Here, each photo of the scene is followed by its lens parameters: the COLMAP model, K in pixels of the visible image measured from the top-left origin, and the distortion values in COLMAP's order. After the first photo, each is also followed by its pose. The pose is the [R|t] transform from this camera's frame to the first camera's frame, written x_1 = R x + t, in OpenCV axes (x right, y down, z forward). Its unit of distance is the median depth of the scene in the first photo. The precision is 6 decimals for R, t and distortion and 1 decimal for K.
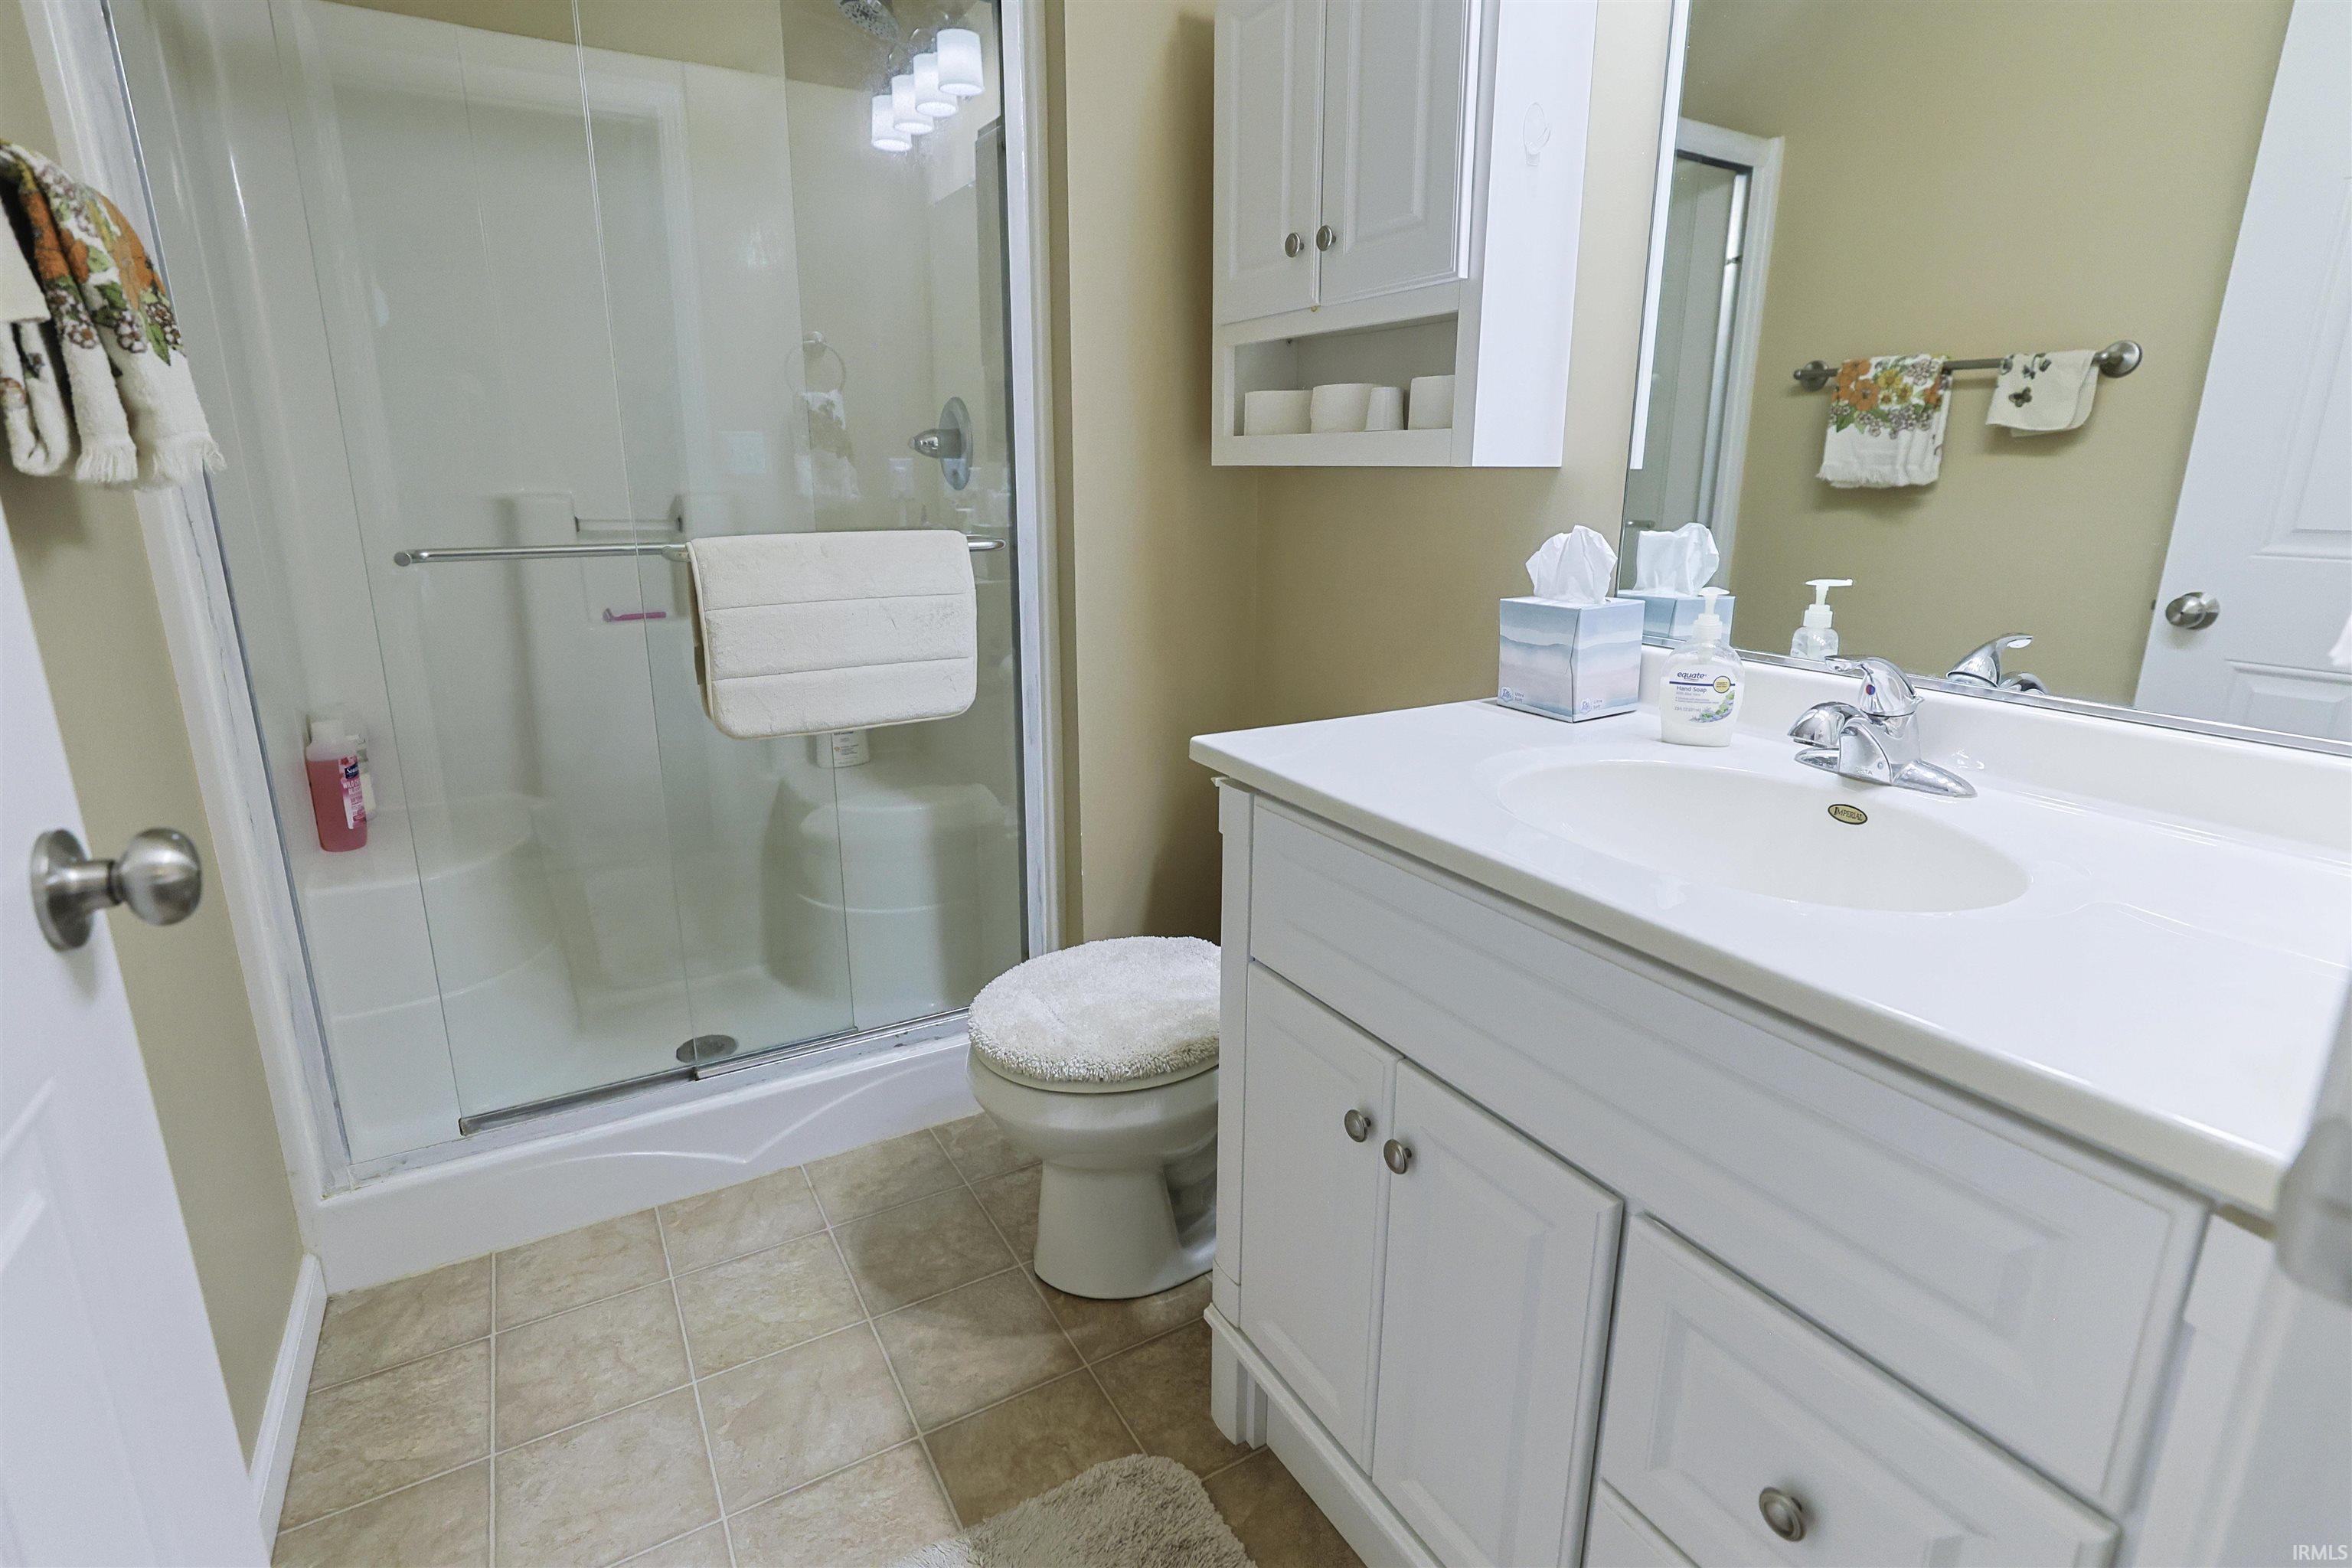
lens RADIAL K [[1166.3, 0, 1186.7], [0, 1166.3, 784.9], [0, 0, 1]] dist [-0.002636, 0.000135]
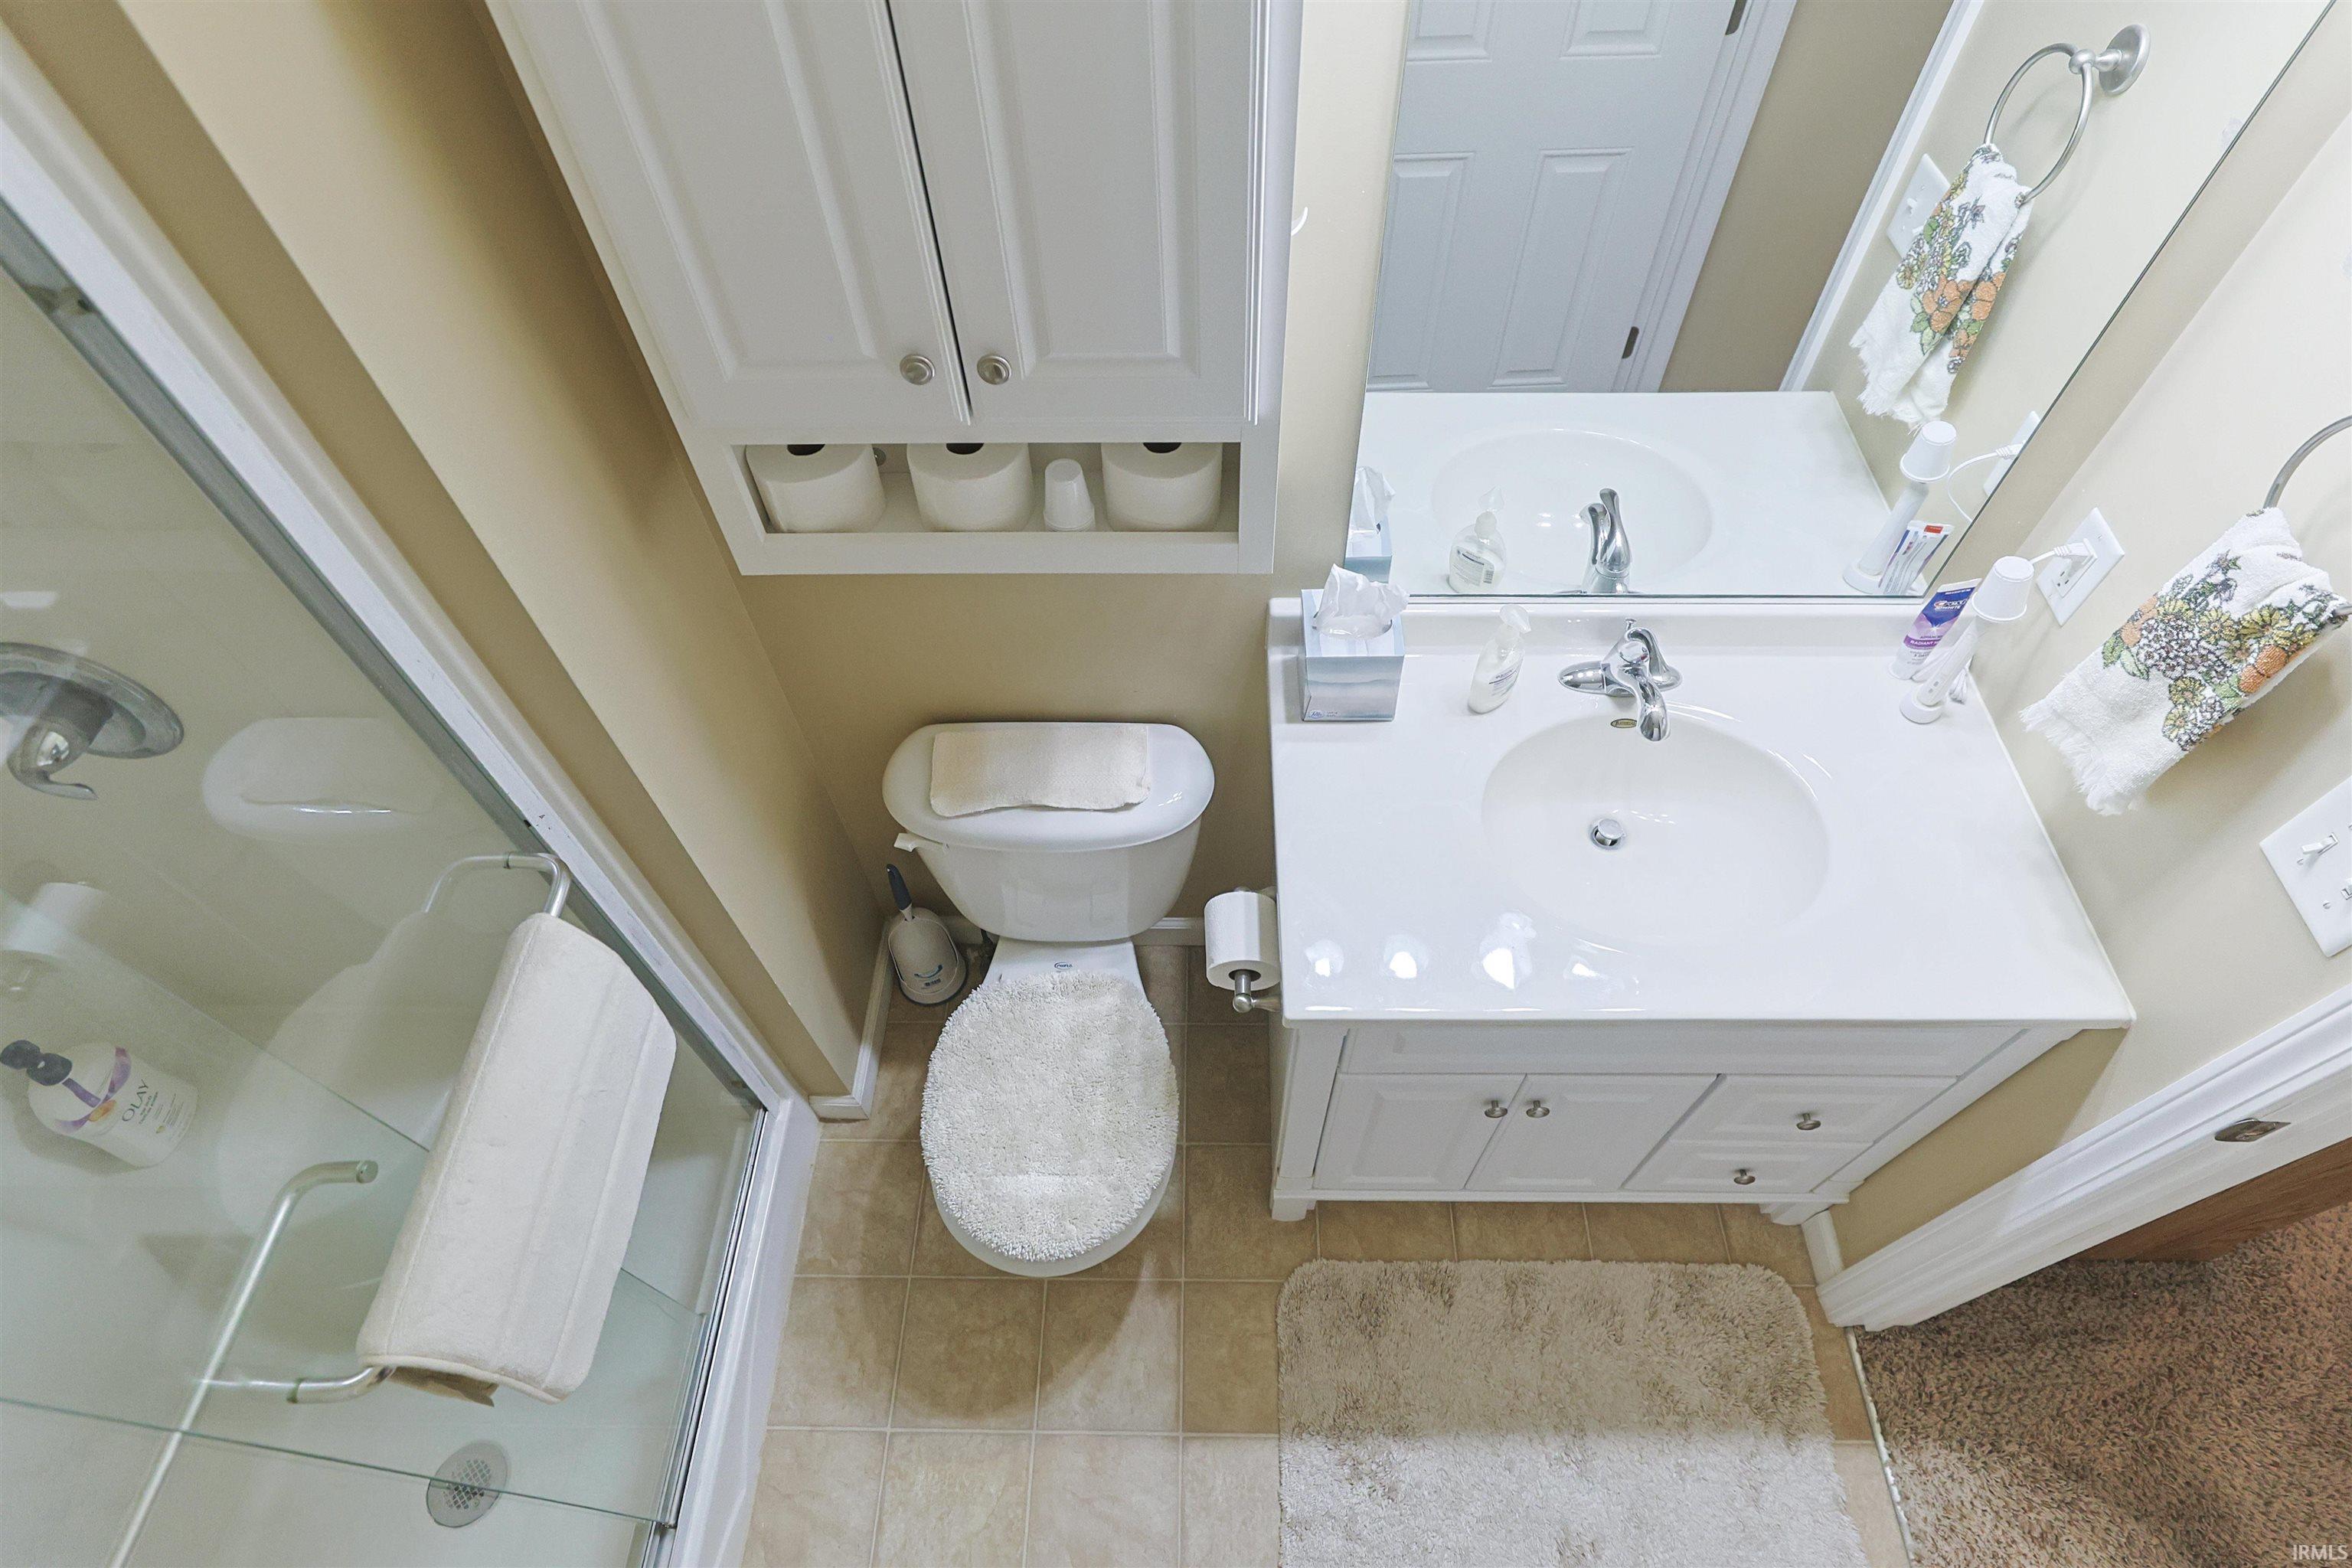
lens RADIAL K [[1166.3, 0, 1182.6], [0, 1166.3, 791.6], [0, 0, 1]] dist [-0.002636, 0.000135]
pose [[0.511736, -0.706369, 0.489049, -0.324352], [0.245457, 0.665708, 0.704687, -0.729394], [-0.823333, -0.240574, 0.514050, 0.473191]]
